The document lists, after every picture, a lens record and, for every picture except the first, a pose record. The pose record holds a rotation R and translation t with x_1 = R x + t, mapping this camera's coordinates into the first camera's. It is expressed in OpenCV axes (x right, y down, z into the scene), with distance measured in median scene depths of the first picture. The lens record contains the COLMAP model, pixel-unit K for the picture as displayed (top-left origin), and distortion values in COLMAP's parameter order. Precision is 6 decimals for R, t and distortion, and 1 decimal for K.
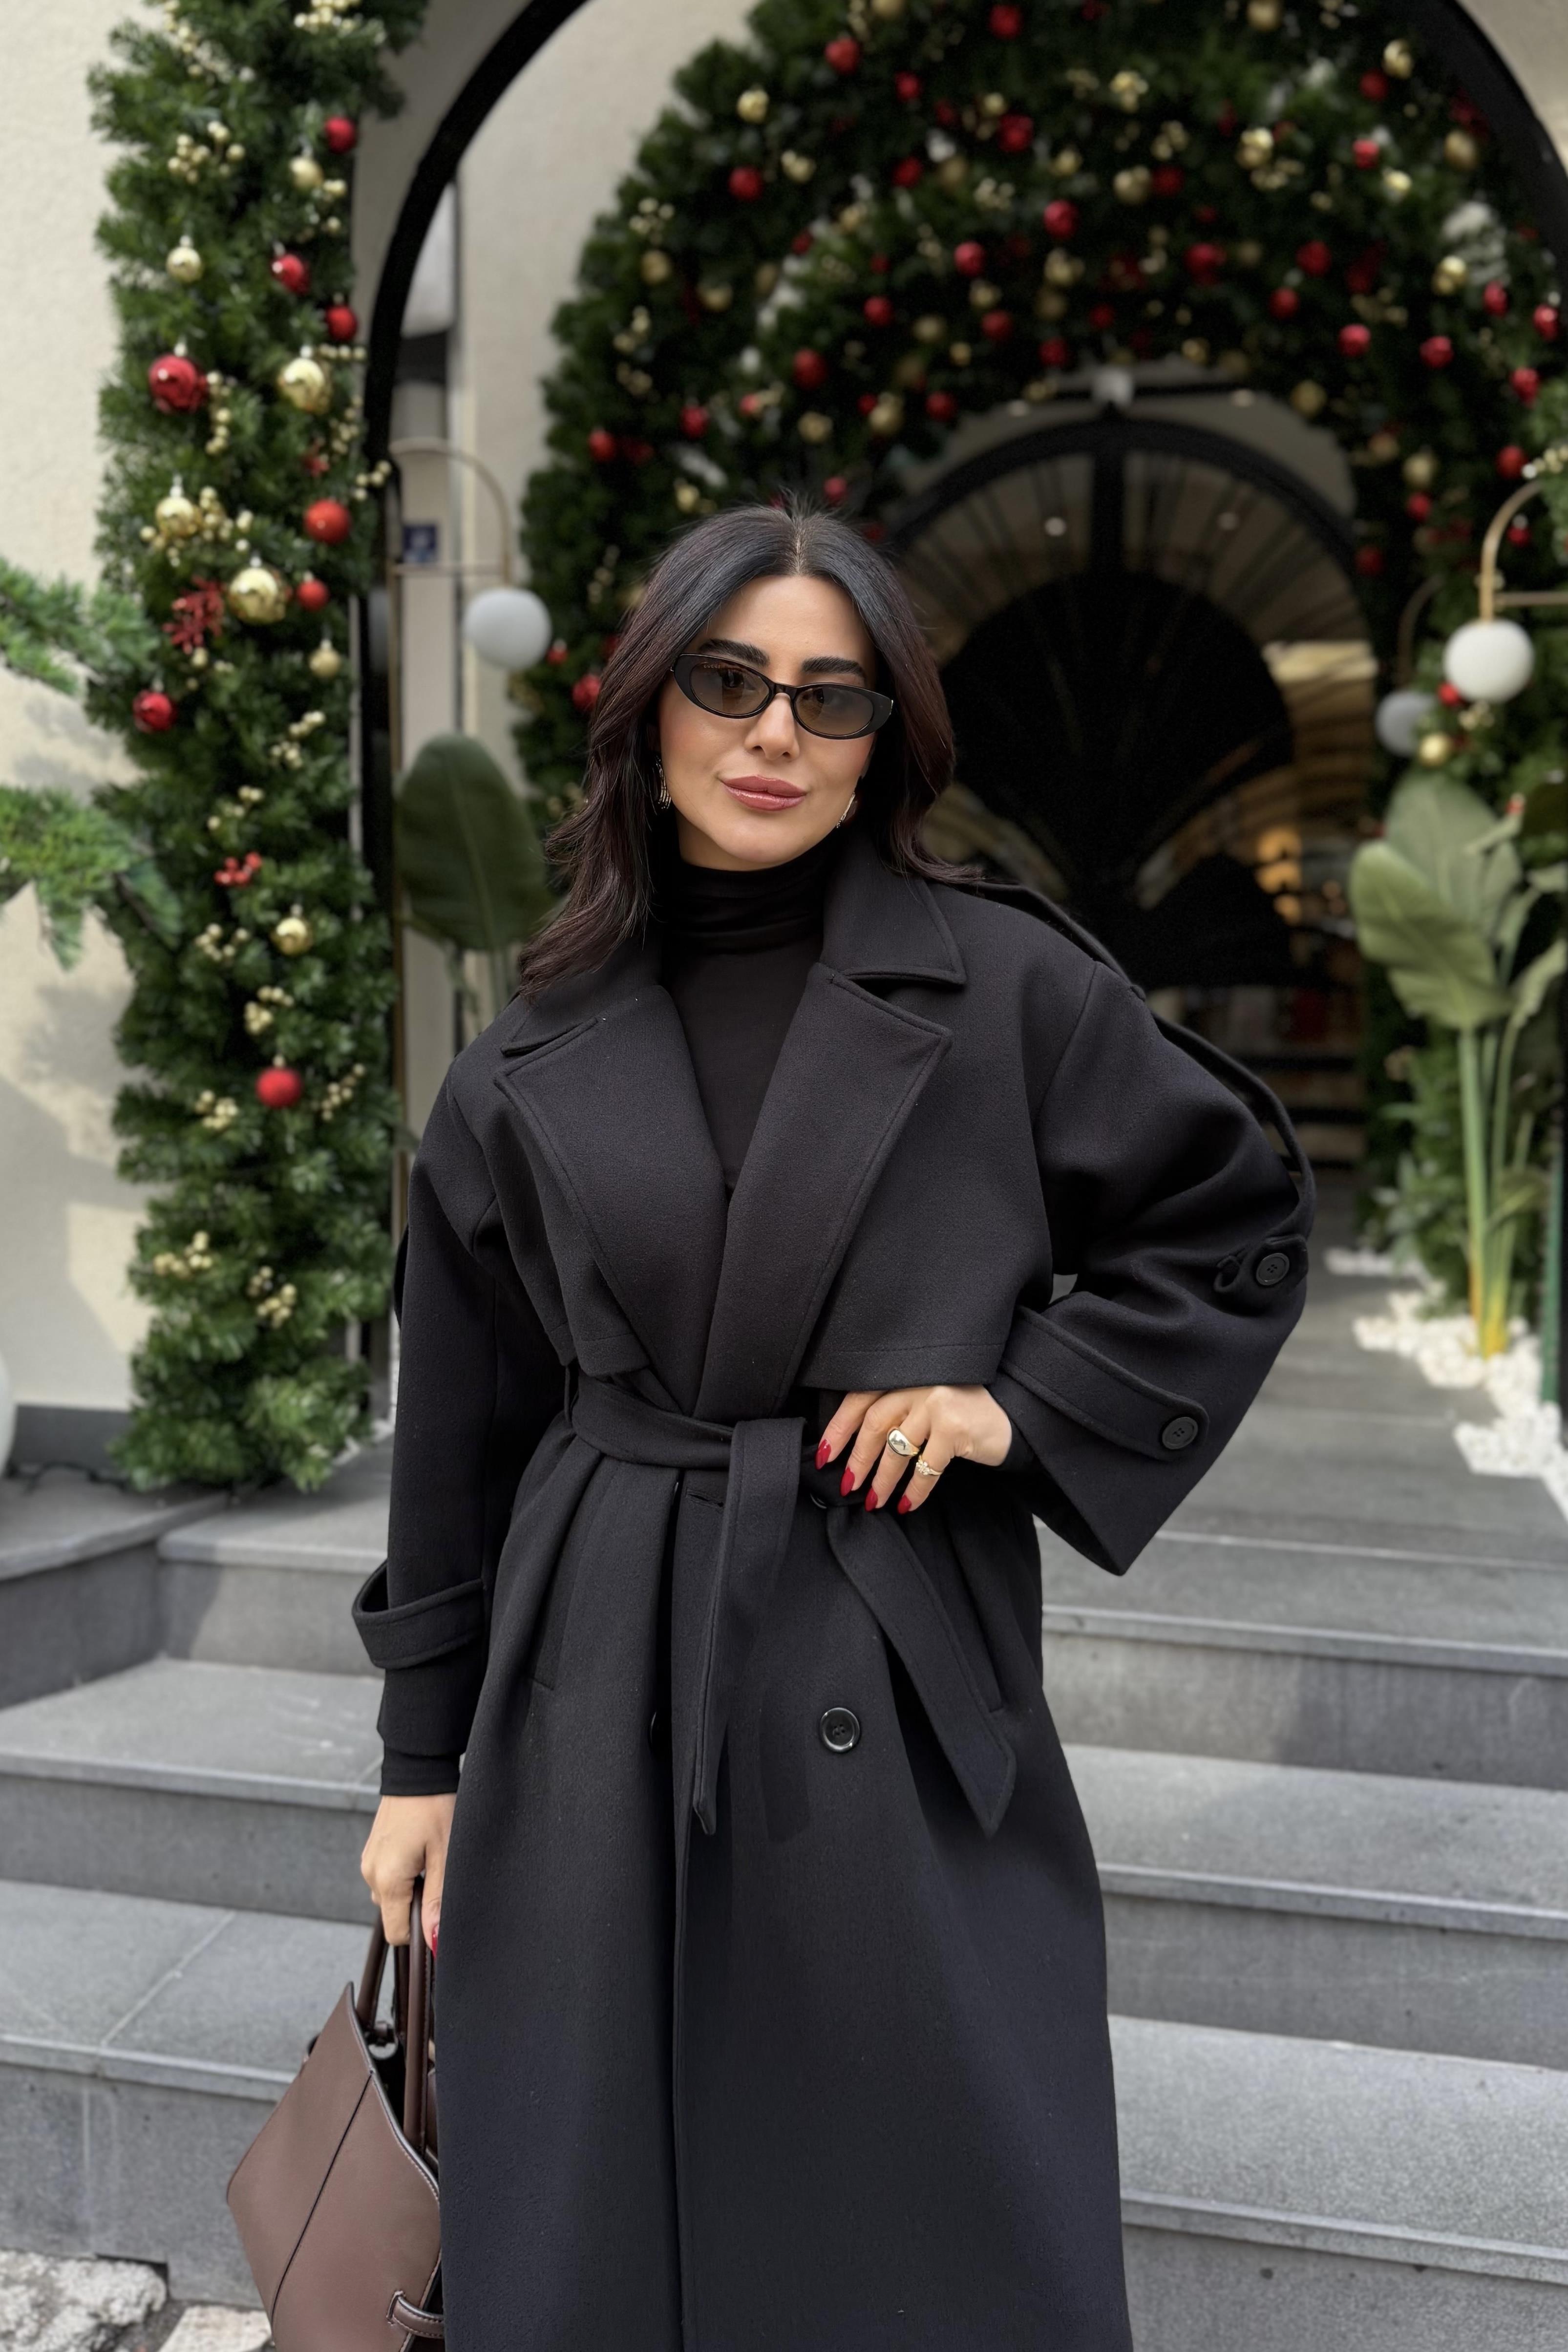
lens RADIAL K [[1628.9, 0, 752.0], [0, 1628.9, 1011.5], [0, 0, 1]] dist [-0.007725, -0.005509]
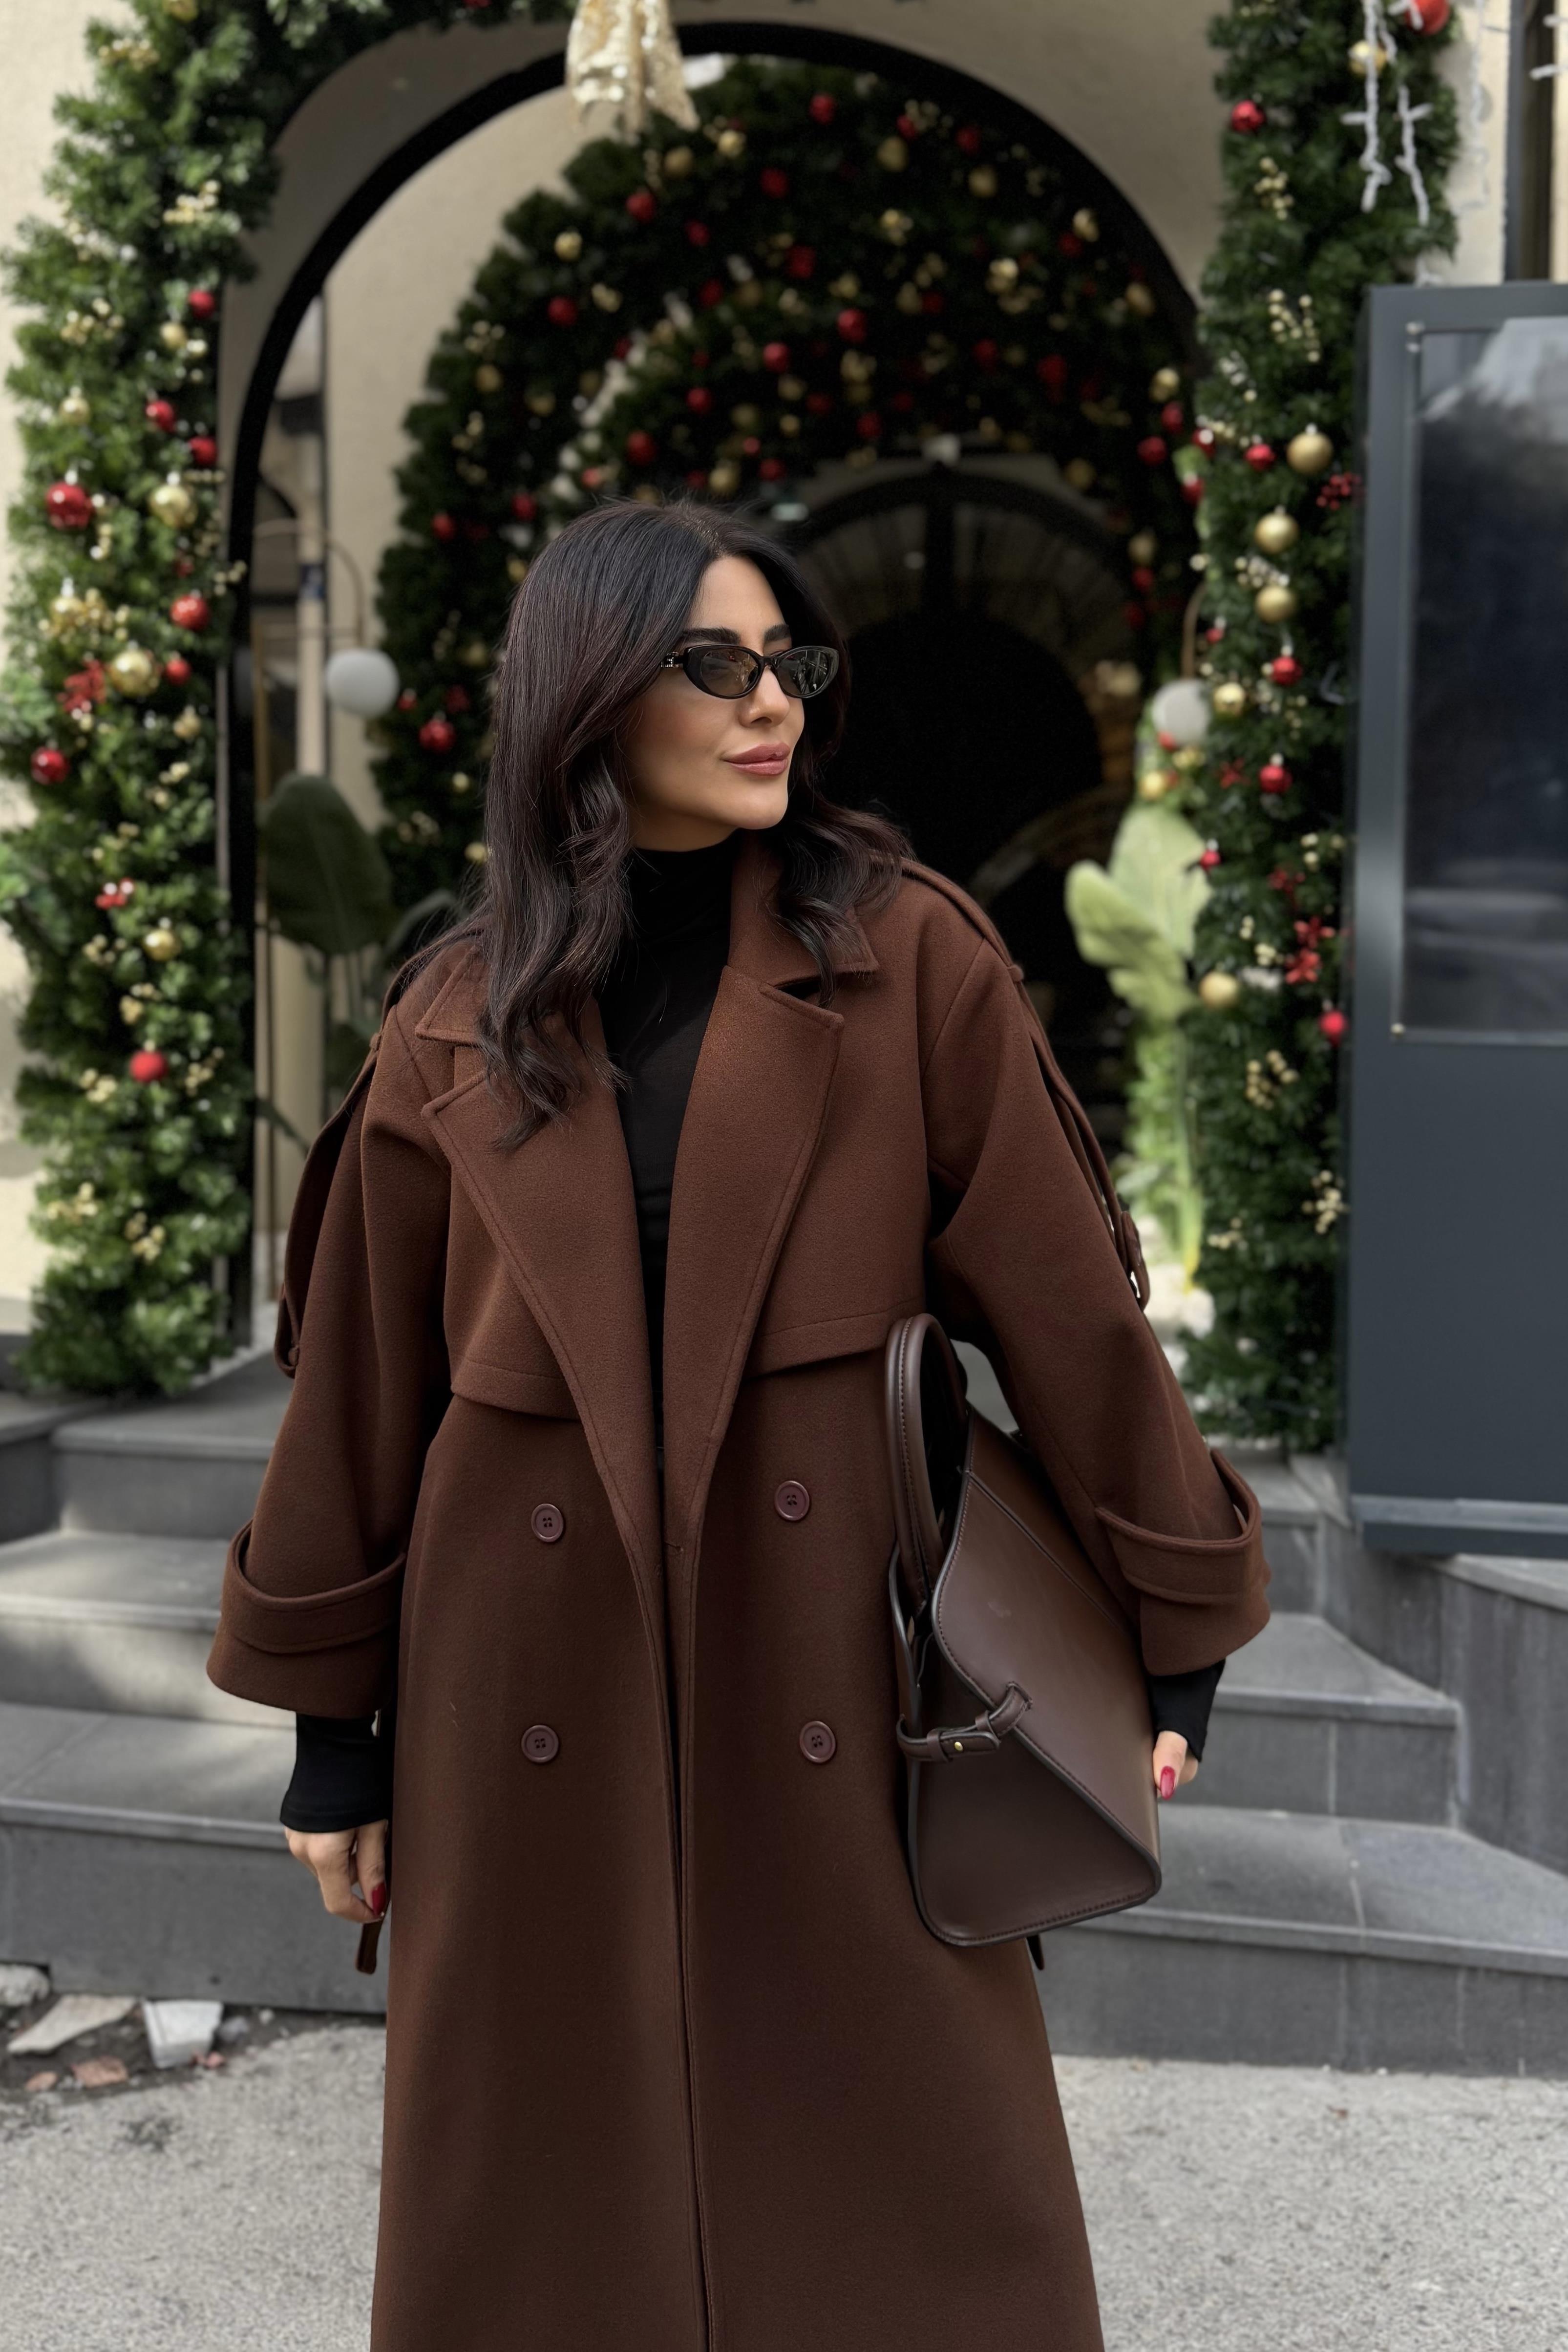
lens RADIAL K [[1582.2, 0, 715.0], [0, 1582.2, 995.3], [0, 0, 1]] dist [-0.020745, 0.003339]
pose [[0.999560, -0.000844, 0.029662, 0.101825], [0.001106, 0.999961, -0.008816, 0.002732], [-0.029654, 0.008844, 0.999521, -0.211551]]
